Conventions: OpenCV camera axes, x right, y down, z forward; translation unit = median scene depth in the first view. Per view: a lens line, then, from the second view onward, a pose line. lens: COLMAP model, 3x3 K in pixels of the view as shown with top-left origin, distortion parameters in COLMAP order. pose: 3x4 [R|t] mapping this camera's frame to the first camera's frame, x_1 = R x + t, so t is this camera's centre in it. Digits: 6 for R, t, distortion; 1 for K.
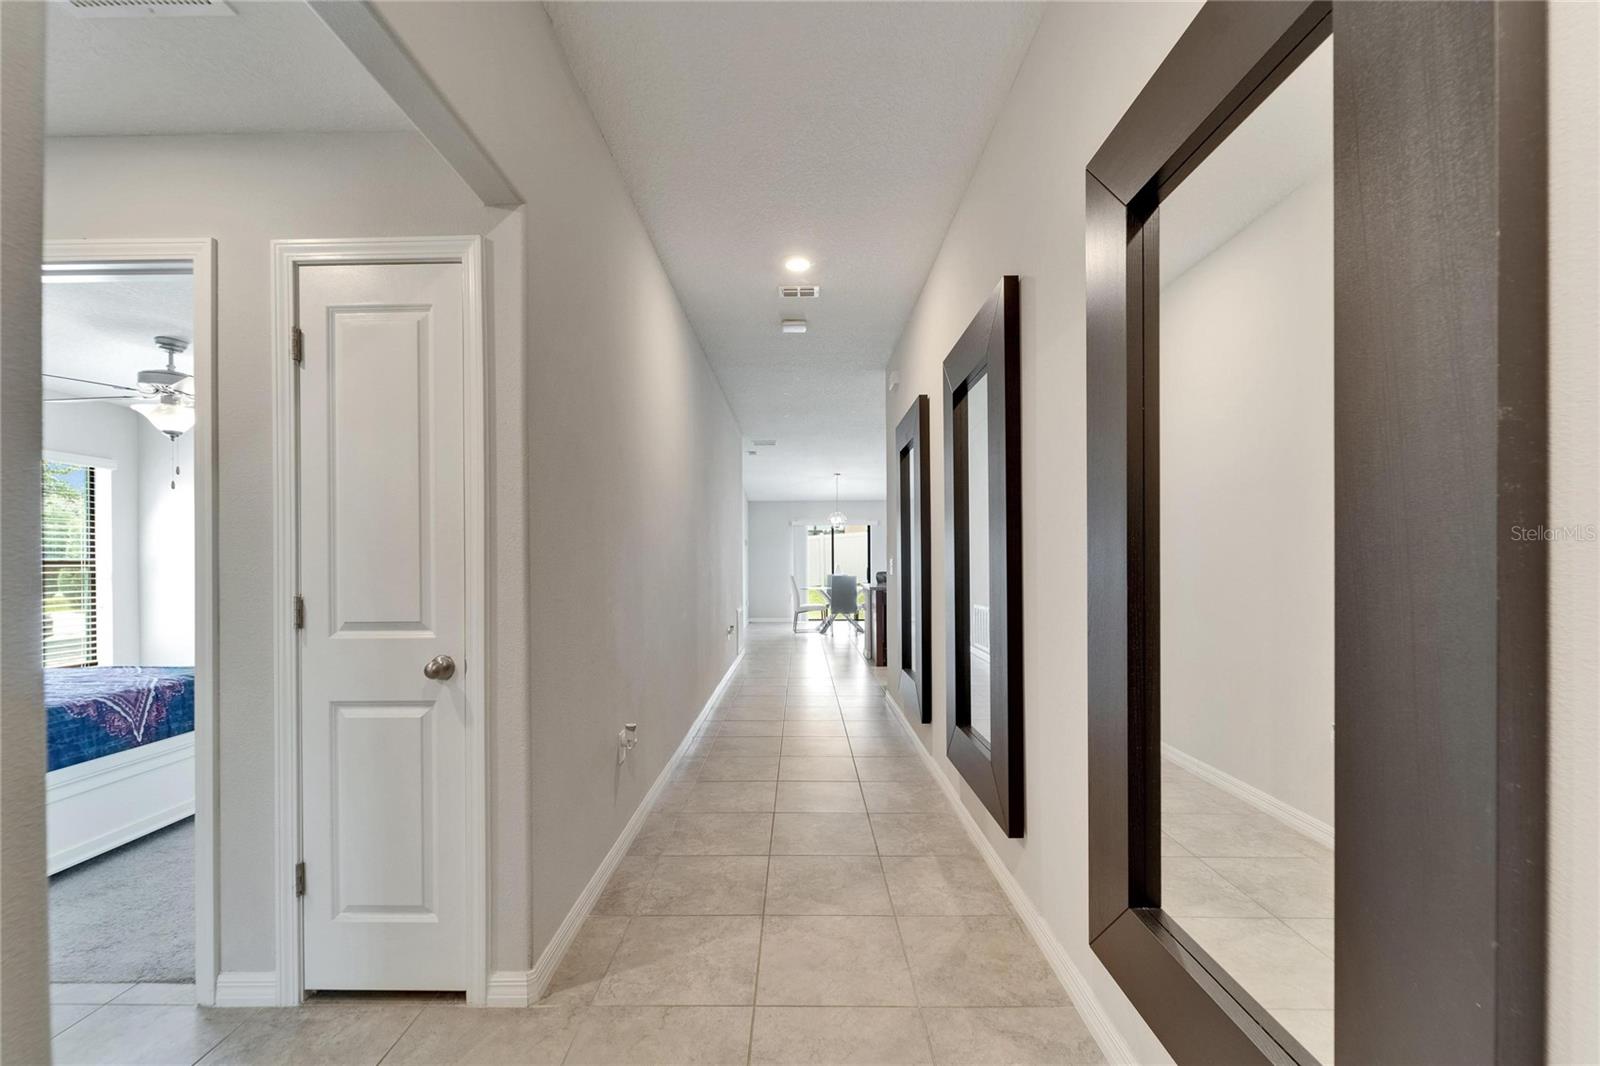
lens RADIAL K [[648.5, 0, 782.0], [0, 648.5, 560.5], [0, 0, 1]] dist [0.001900, -0.000368]
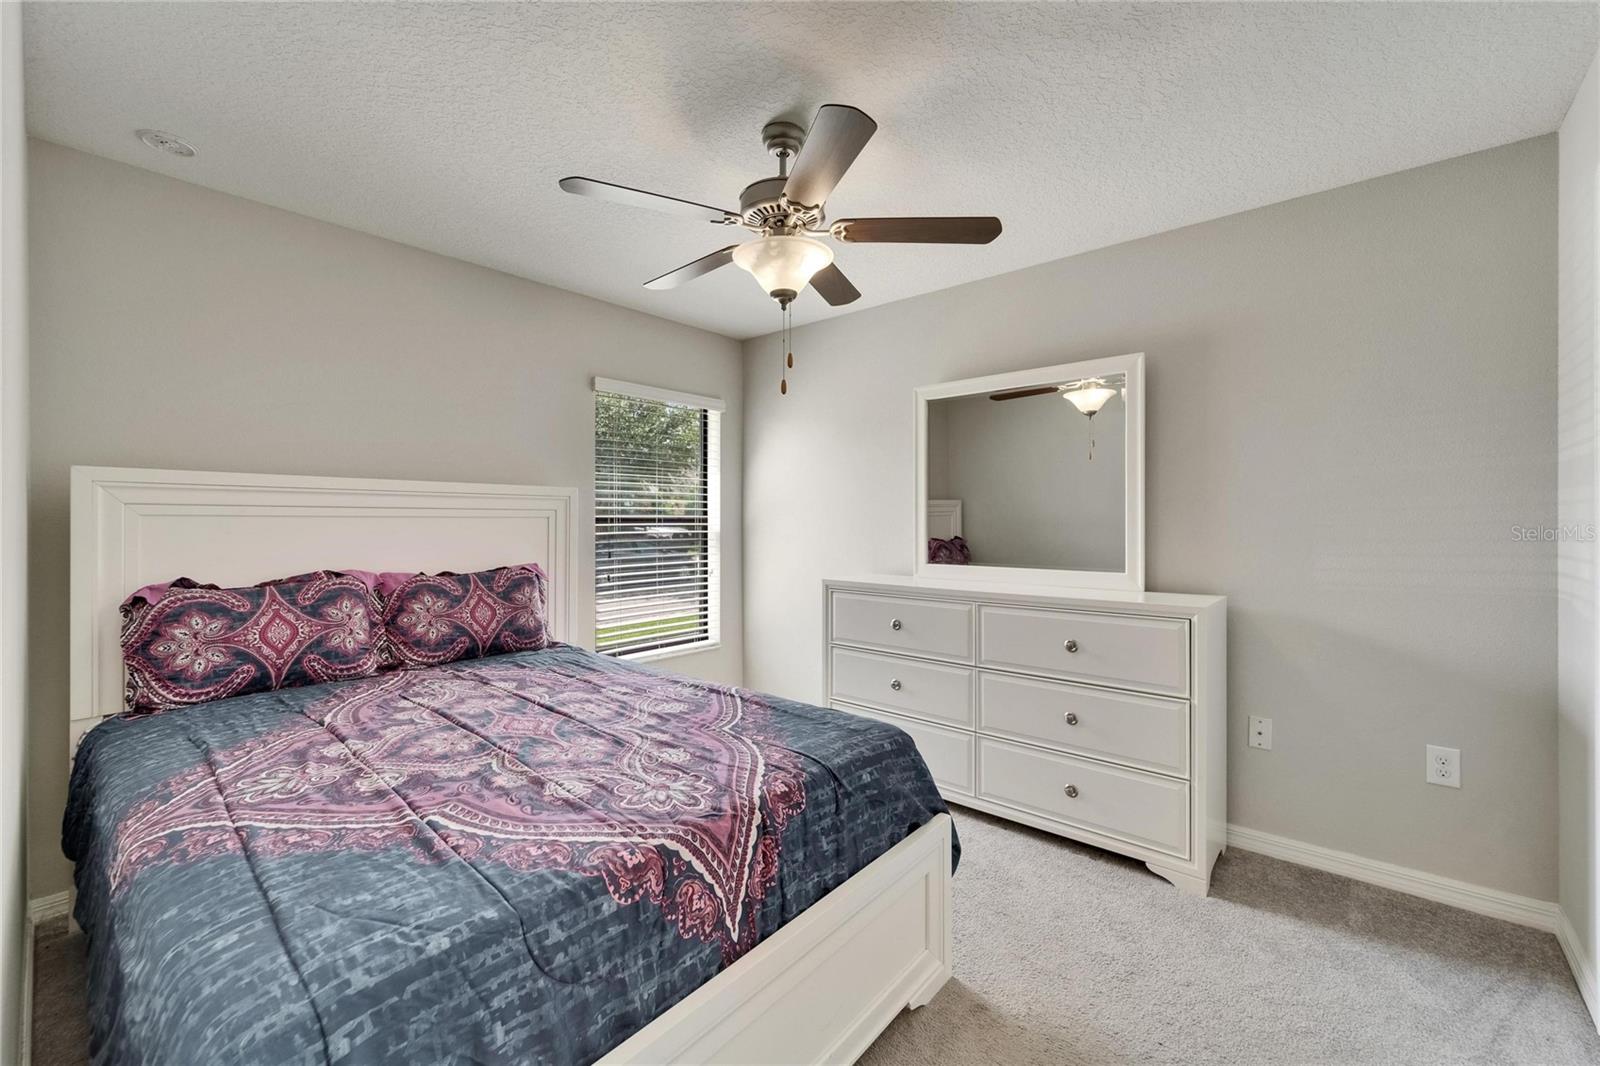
lens RADIAL K [[648.5, 0, 797.4], [0, 648.5, 523.4], [0, 0, 1]] dist [0.001900, -0.000368]
pose [[0.764836, 0.010900, -0.644132, -0.648227], [-0.007453, 0.999940, 0.008071, -0.001269], [0.644182, -0.001372, 0.764871, 0.662072]]
